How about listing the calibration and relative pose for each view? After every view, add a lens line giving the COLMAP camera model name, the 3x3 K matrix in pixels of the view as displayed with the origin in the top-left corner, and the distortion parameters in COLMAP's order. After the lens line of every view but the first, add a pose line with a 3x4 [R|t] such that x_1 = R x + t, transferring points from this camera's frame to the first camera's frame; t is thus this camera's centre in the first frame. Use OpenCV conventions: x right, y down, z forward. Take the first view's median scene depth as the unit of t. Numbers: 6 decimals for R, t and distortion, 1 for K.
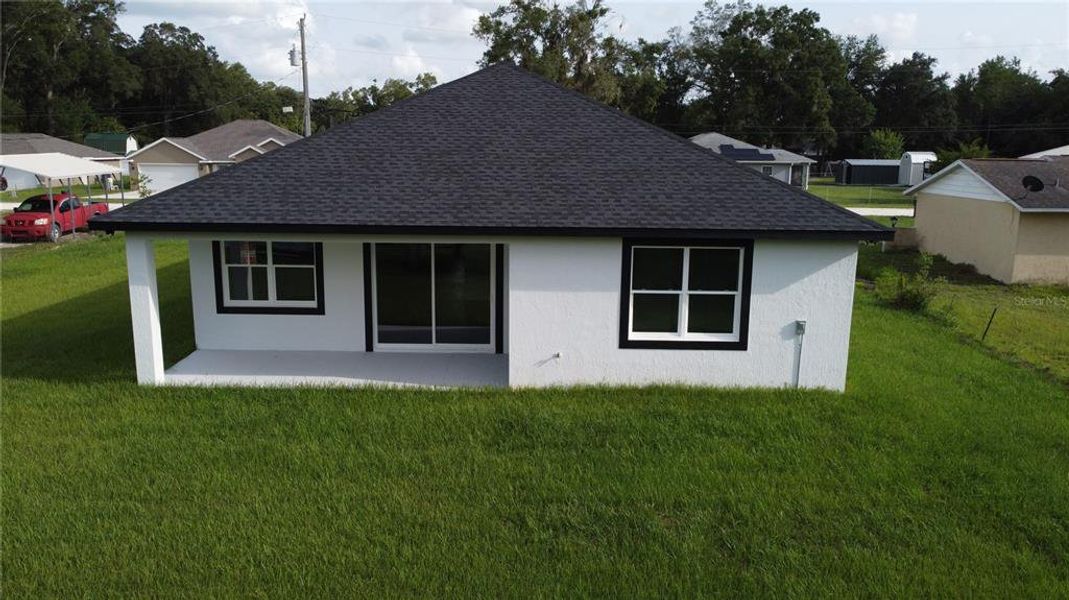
lens RADIAL K [[811.0, 0, 524.6], [0, 811.0, 298.2], [0, 0, 1]] dist [0.004564, -0.003286]
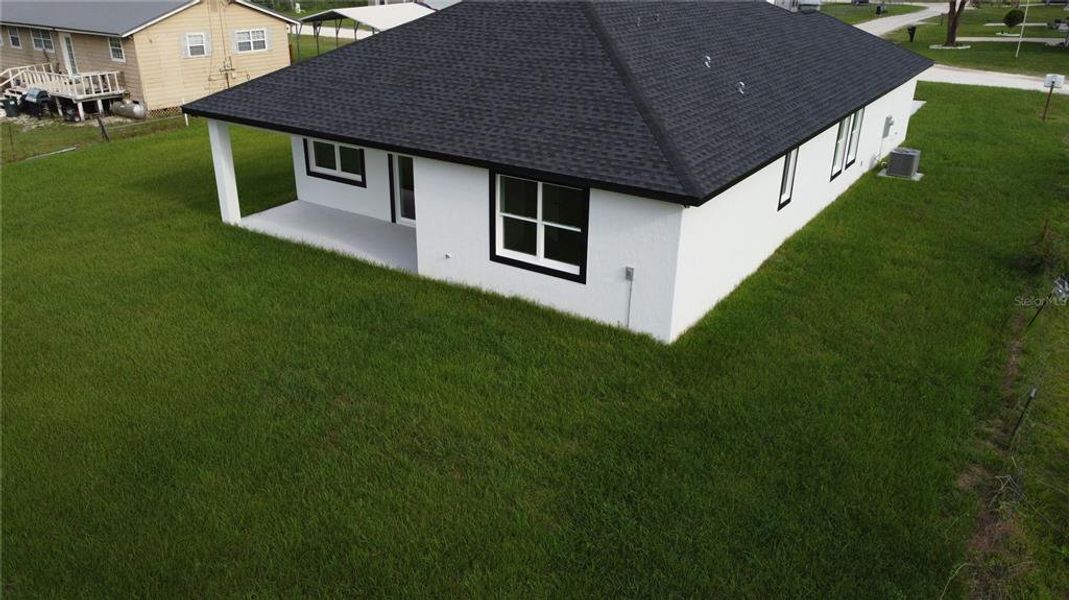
lens RADIAL K [[811.0, 0, 524.6], [0, 811.0, 298.2], [0, 0, 1]] dist [0.004564, -0.003286]
pose [[0.838751, 0.213232, -0.501027, 0.742448], [-0.103857, 0.965891, 0.237211, -0.163589], [0.534519, -0.146926, 0.832288, 0.060550]]
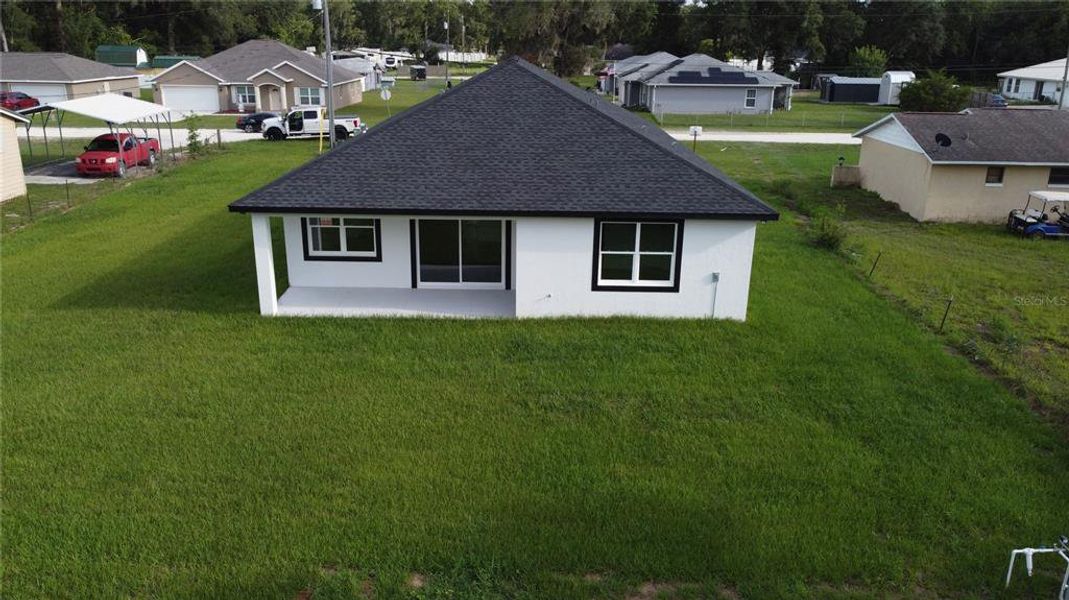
lens RADIAL K [[811.0, 0, 524.6], [0, 811.0, 298.2], [0, 0, 1]] dist [0.004564, -0.003286]
pose [[0.999996, 0.001404, 0.002346, -0.007197], [-0.001686, 0.992193, 0.124698, -0.106923], [-0.002152, -0.124702, 0.992192, -0.447935]]
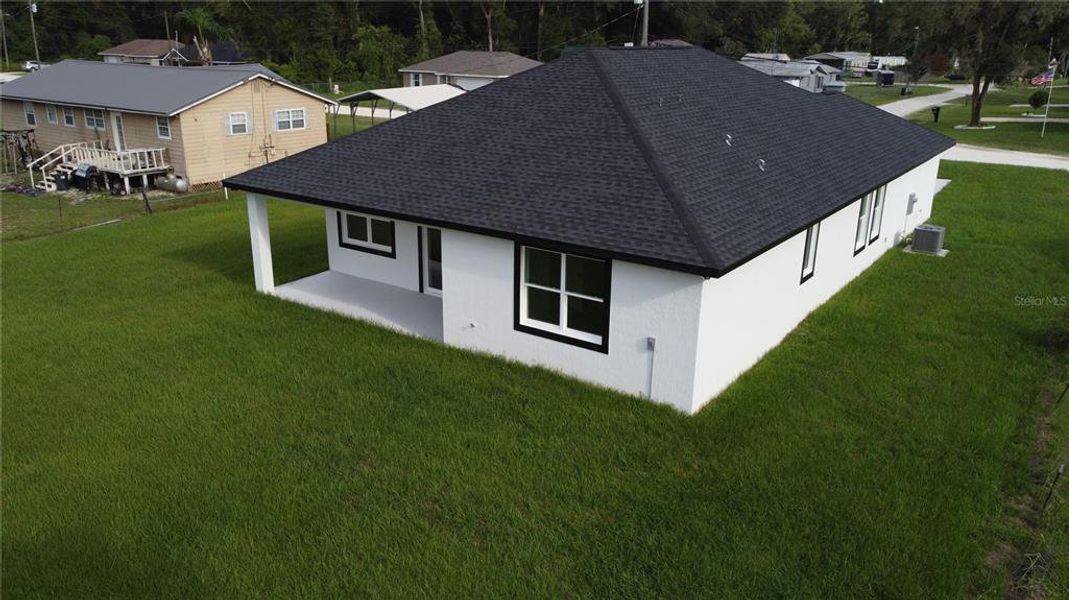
lens RADIAL K [[811.0, 0, 524.6], [0, 811.0, 298.2], [0, 0, 1]] dist [0.004564, -0.003286]
pose [[0.818313, 0.174324, -0.547700, 0.759693], [-0.107960, 0.982555, 0.151429, -0.161404], [0.564543, -0.064787, 0.822857, 0.047016]]
